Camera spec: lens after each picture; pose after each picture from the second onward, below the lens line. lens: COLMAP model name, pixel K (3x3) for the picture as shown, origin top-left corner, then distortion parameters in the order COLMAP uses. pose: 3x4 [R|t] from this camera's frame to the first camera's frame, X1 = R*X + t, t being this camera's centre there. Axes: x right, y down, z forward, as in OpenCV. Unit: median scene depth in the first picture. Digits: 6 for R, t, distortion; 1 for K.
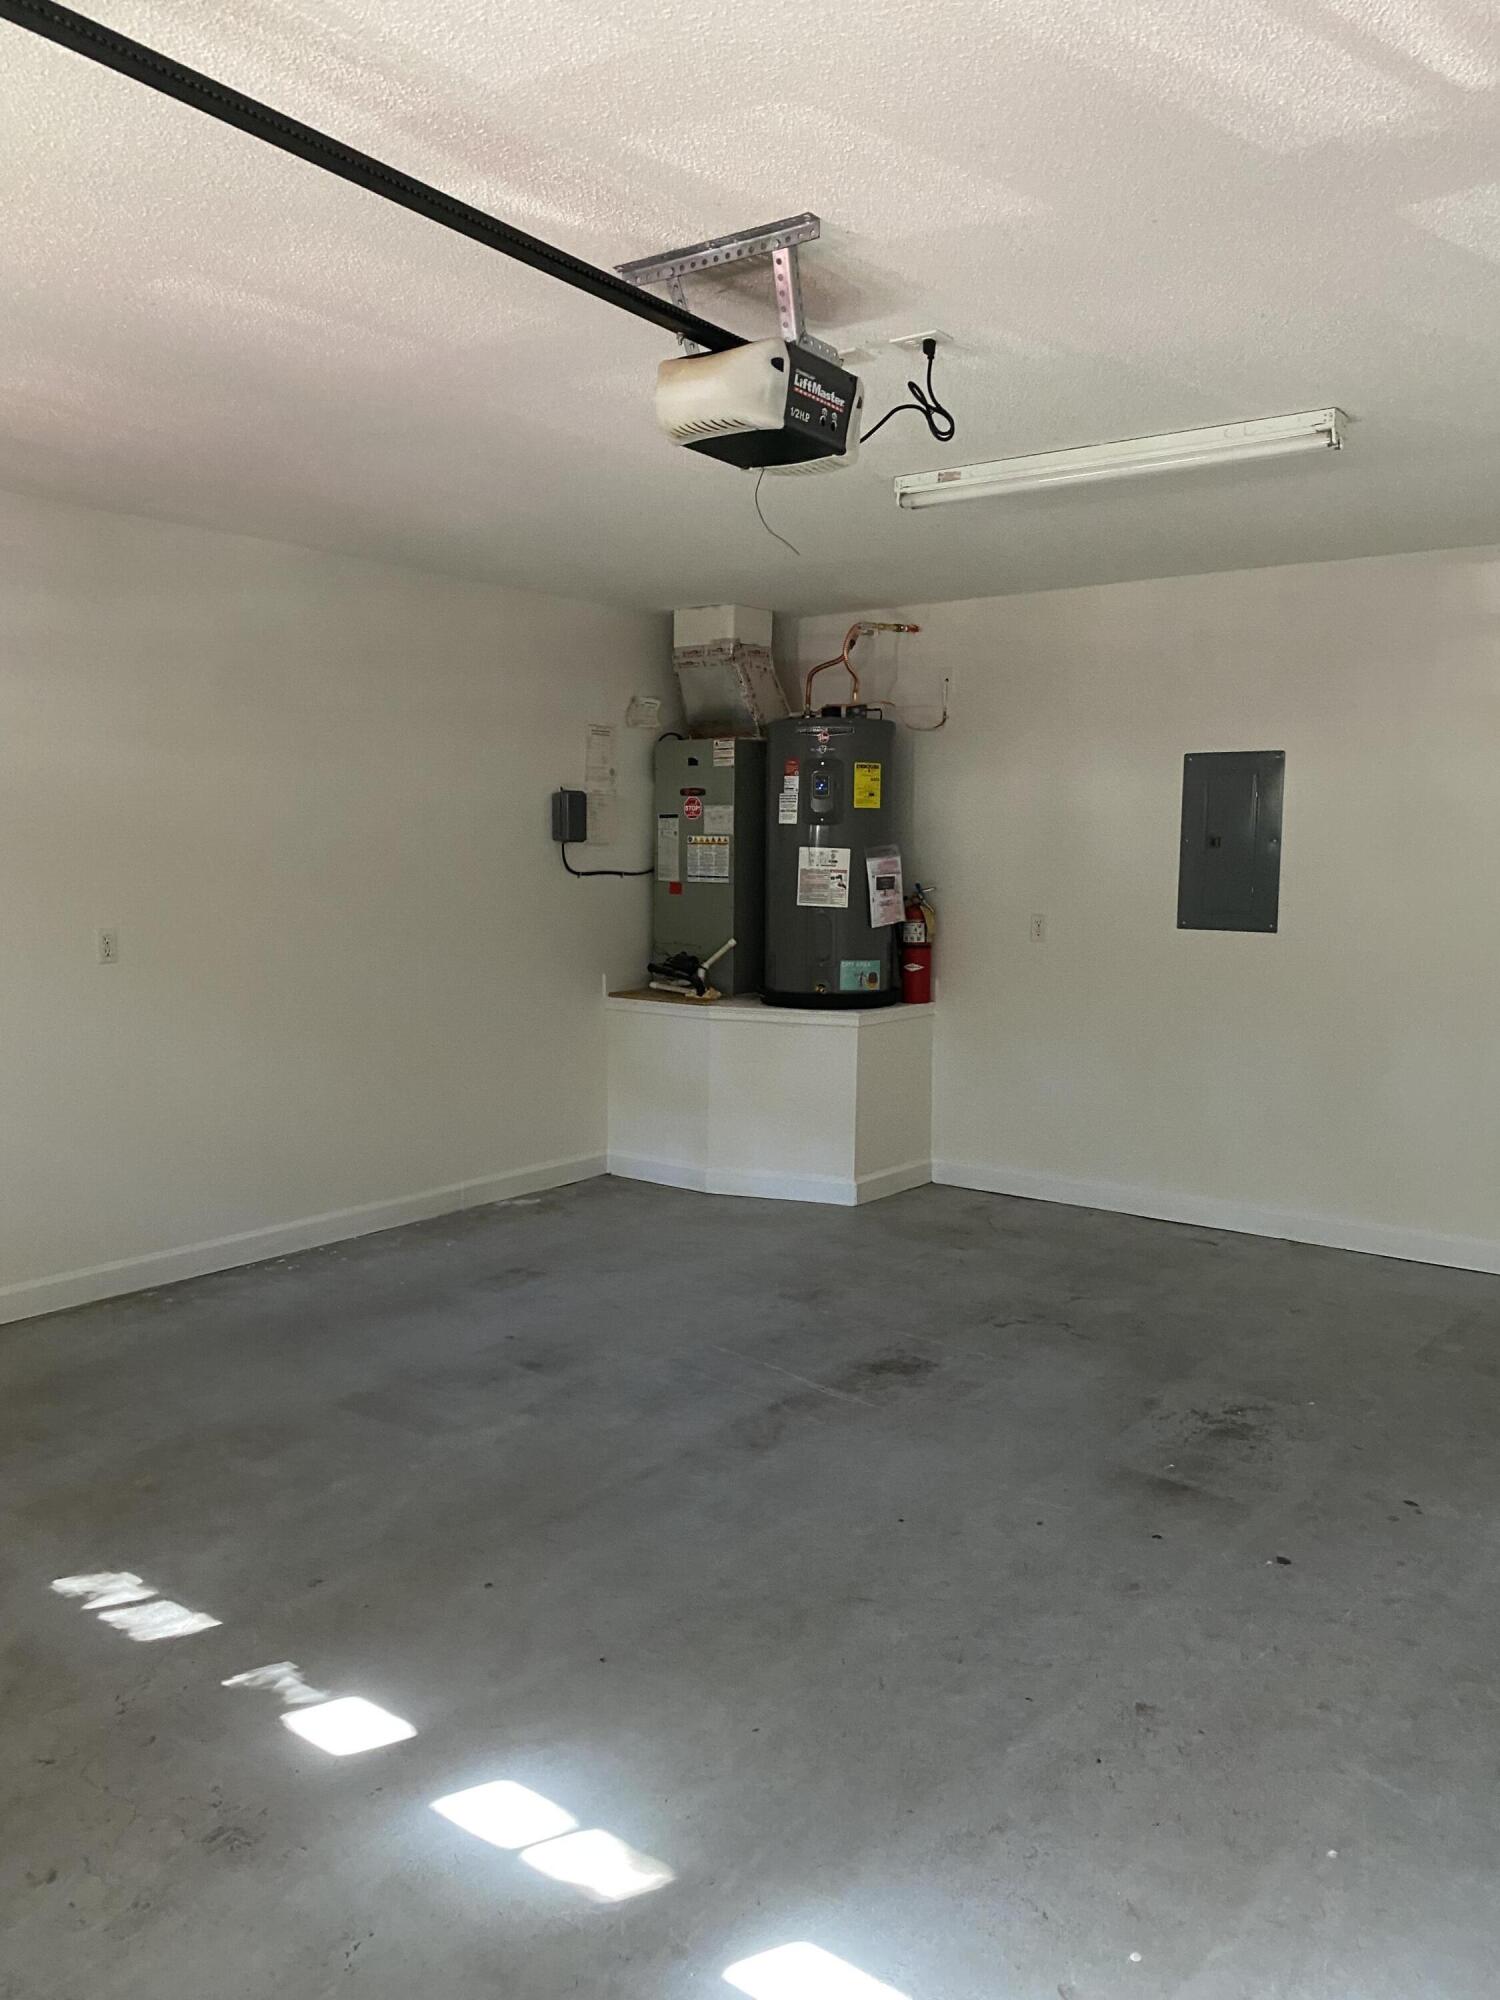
lens RADIAL K [[1531.3, 0, 747.6], [0, 1531.3, 997.5], [0, 0, 1]] dist [0.027765, -0.035932]
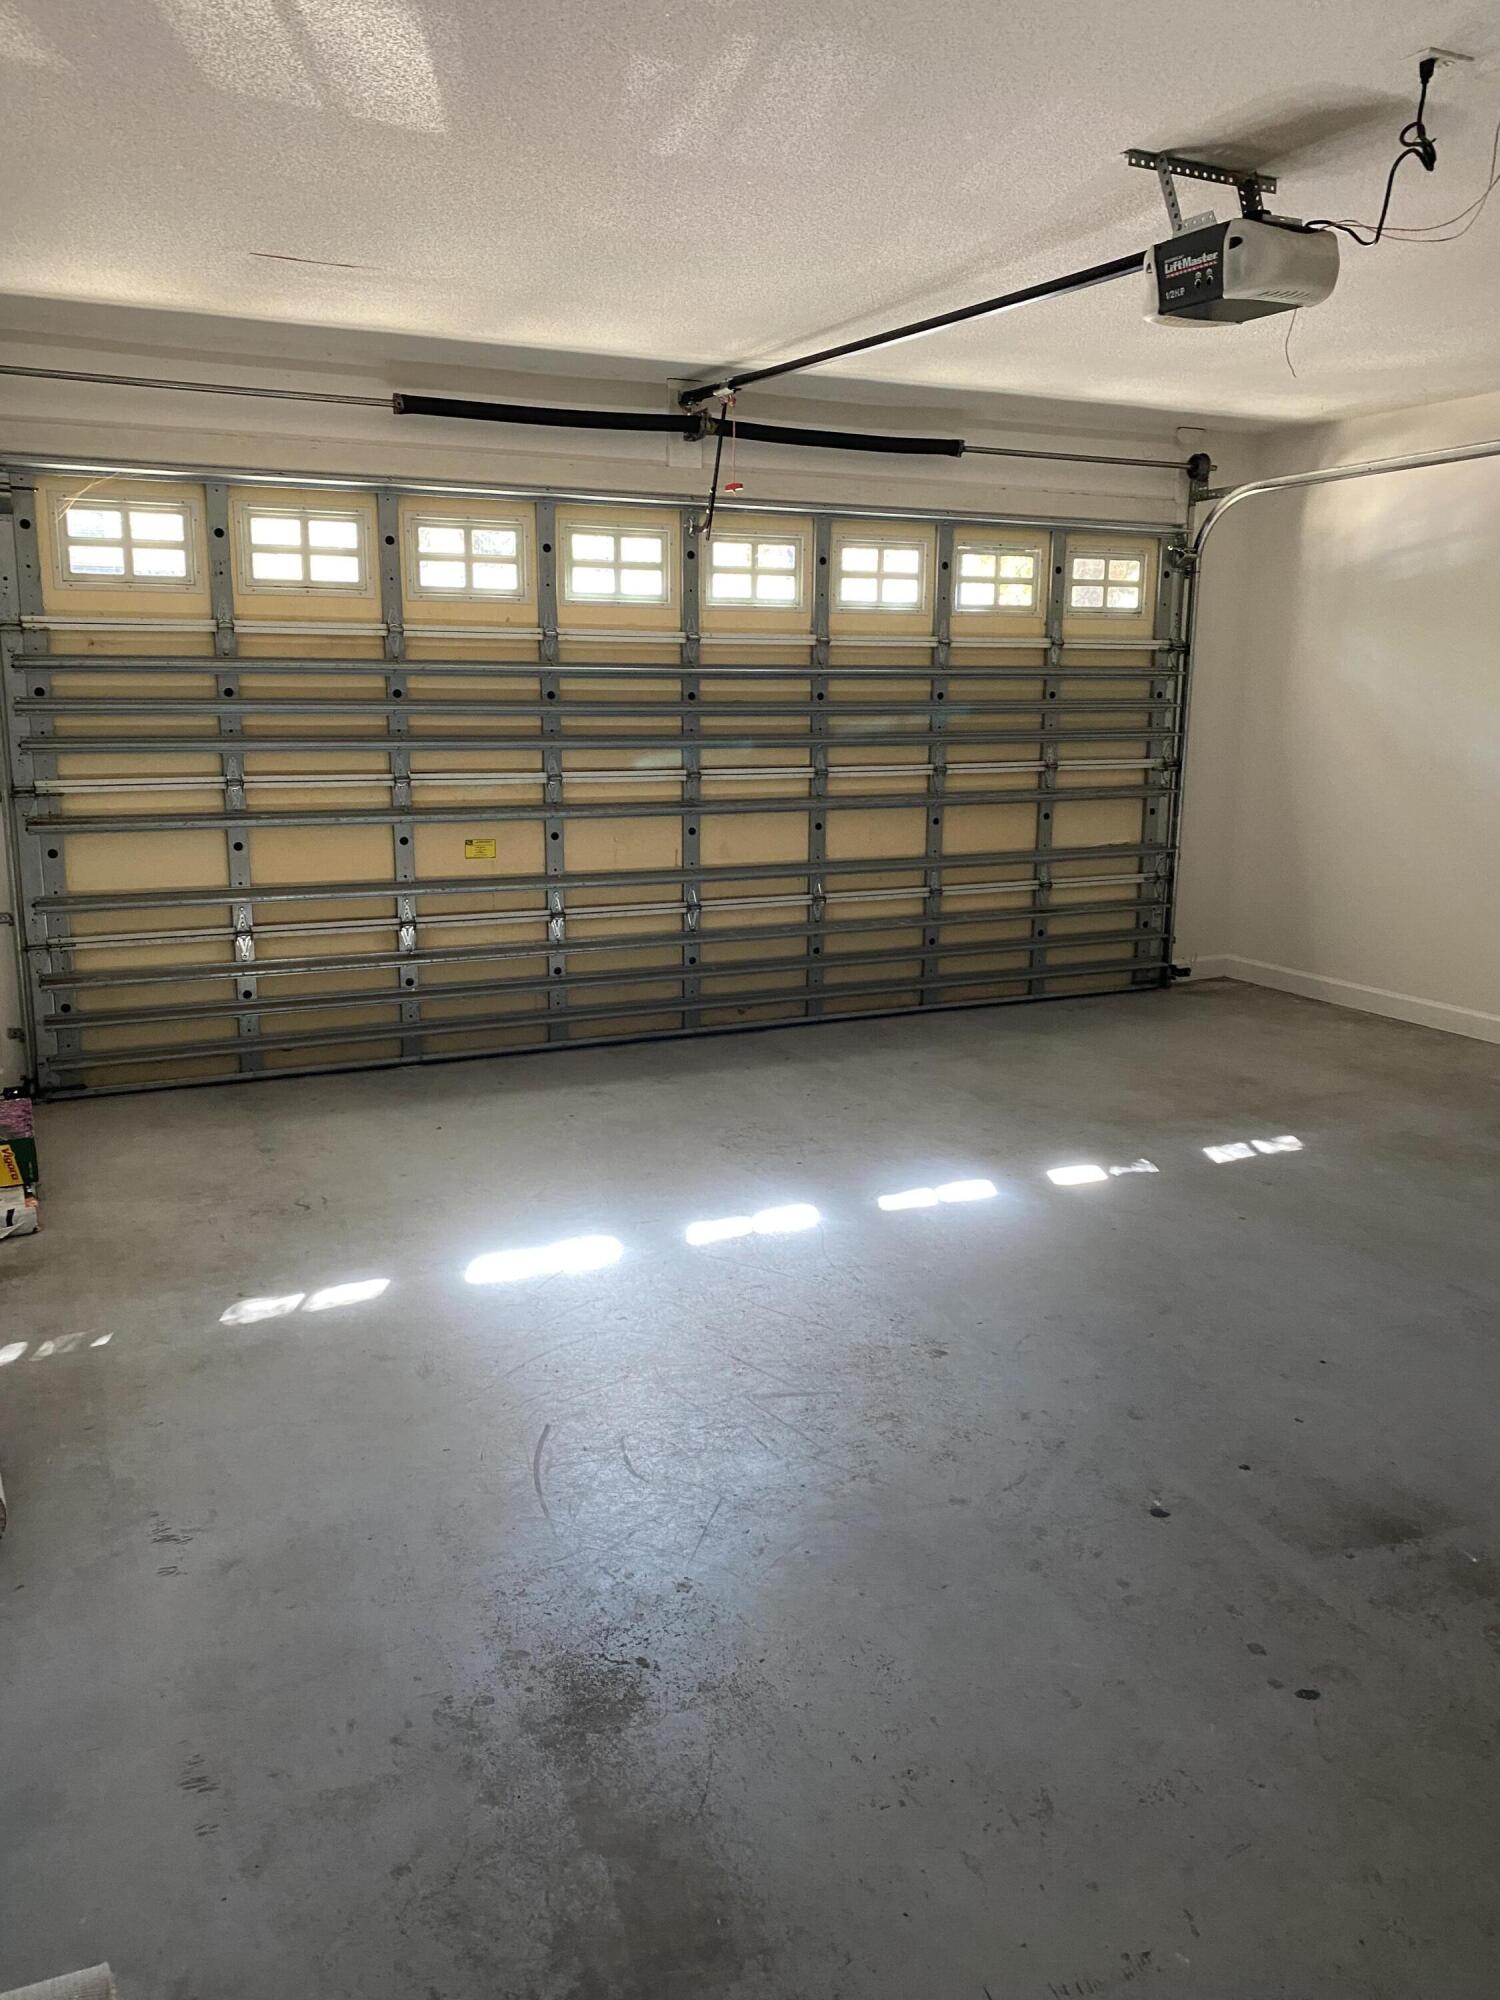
lens RADIAL K [[1531.3, 0, 748.5], [0, 1531.3, 1001.7], [0, 0, 1]] dist [0.027765, -0.035932]
pose [[-0.447138, 0.174065, -0.877365, 1.132134], [-0.098778, 0.965274, 0.241846, -0.080873], [0.888994, 0.194803, -0.414417, 1.095270]]
